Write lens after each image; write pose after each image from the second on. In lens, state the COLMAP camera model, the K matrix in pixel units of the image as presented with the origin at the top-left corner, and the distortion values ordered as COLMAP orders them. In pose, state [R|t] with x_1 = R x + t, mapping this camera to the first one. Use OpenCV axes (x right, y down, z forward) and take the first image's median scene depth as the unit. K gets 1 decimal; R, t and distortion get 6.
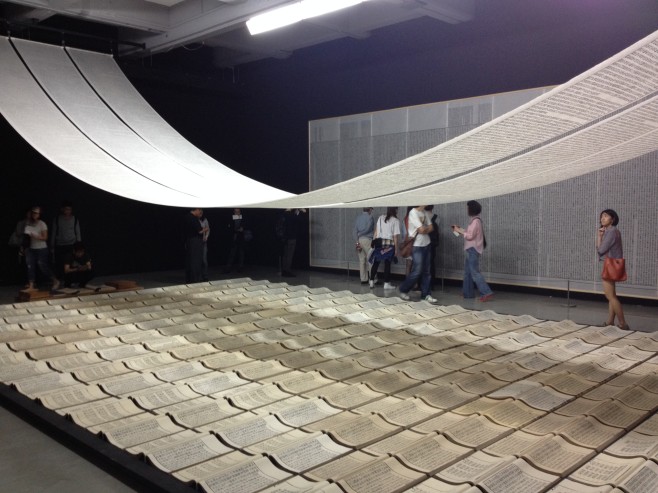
lens RADIAL K [[615.4, 0, 329.0], [0, 615.4, 246.5], [0, 0, 1]] dist [0.199241, -0.486800]
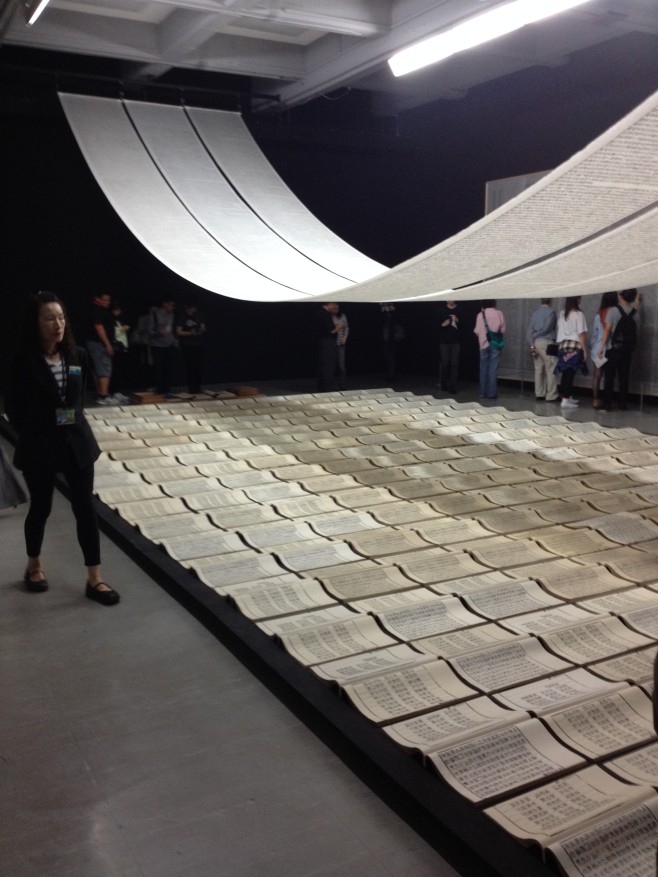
lens RADIAL K [[820.2, 0, 329.0], [0, 820.2, 438.5], [0, 0, 1]] dist [0.199241, -0.486800]
pose [[0.957806, 0.044462, -0.283955, 0.121234], [-0.015088, 0.994378, 0.104807, 0.004799], [0.287018, -0.096101, 0.953092, -0.069394]]
